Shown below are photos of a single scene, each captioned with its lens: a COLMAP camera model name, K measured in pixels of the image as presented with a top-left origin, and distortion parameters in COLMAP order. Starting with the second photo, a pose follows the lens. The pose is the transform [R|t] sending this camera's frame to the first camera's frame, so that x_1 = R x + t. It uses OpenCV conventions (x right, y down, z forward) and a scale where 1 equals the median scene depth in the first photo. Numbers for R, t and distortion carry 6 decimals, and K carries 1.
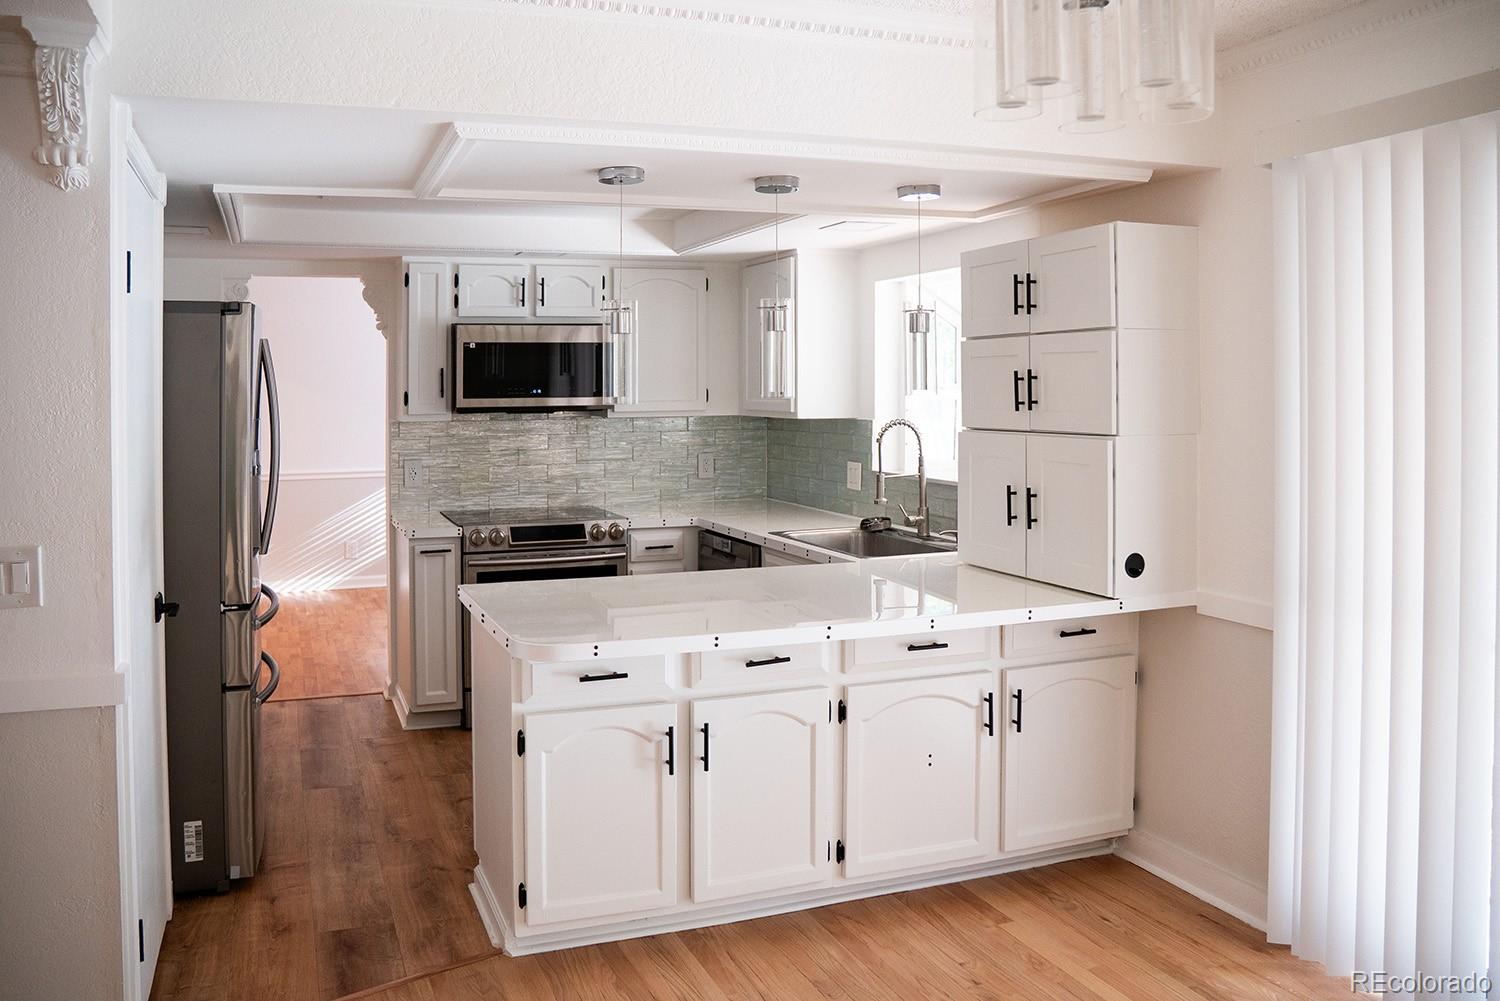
lens RADIAL K [[1136.8, 0, 744.5], [0, 1136.8, 412.8], [0, 0, 1]] dist [-0.060582, 0.006986]
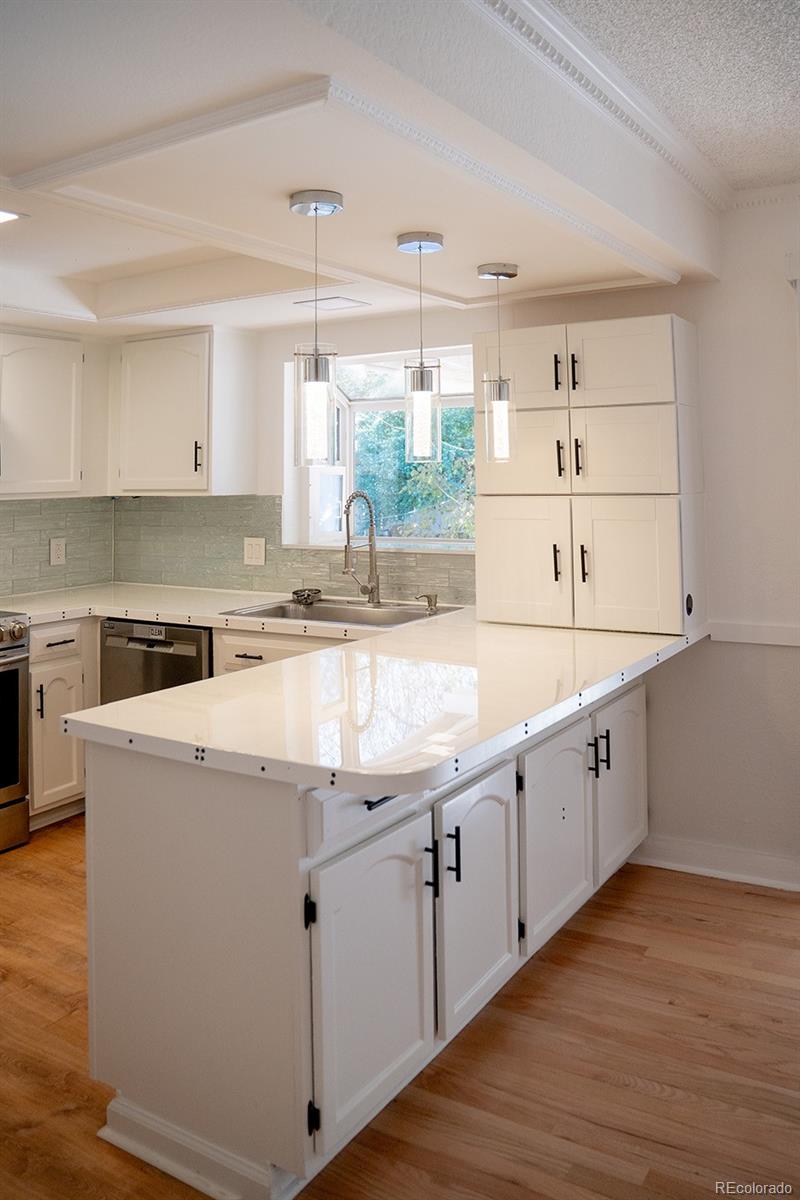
lens RADIAL K [[909.4, 0, 401.2], [0, 909.4, 439.2], [0, 0, 1]] dist [-0.060582, 0.006986]
pose [[0.795474, 0.021949, 0.605590, -0.425216], [0.023828, 0.997438, -0.067450, 0.018216], [-0.605519, 0.068085, 0.792913, 0.389604]]
